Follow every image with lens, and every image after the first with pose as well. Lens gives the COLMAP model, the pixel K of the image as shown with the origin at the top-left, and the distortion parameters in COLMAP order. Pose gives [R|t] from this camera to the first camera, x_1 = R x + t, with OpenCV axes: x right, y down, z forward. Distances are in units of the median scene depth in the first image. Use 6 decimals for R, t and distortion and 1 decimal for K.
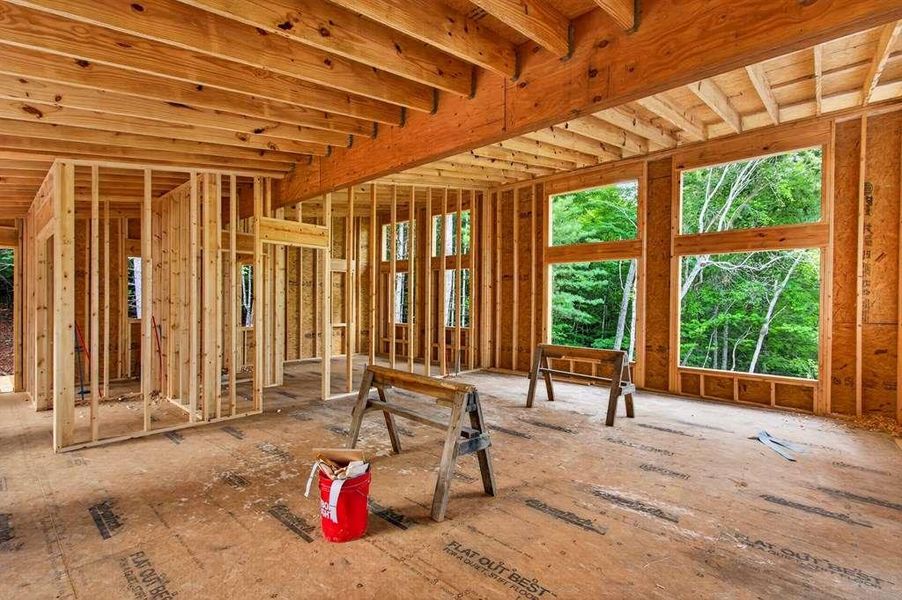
lens RADIAL K [[416.5, 0, 454.4], [0, 416.5, 307.3], [0, 0, 1]] dist [0.000509, 0.000530]
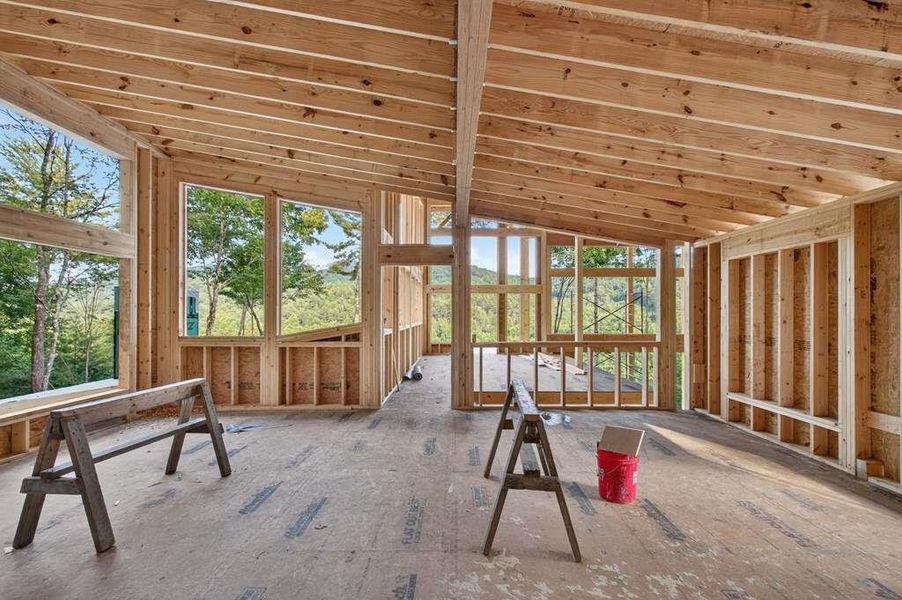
lens RADIAL K [[416.5, 0, 454.4], [0, 416.5, 307.3], [0, 0, 1]] dist [0.000509, 0.000530]
pose [[-0.667348, 0.002932, 0.744740, -0.738357], [-0.000169, 0.999992, -0.004087, -0.030027], [-0.744746, -0.002853, -0.667342, 1.862502]]
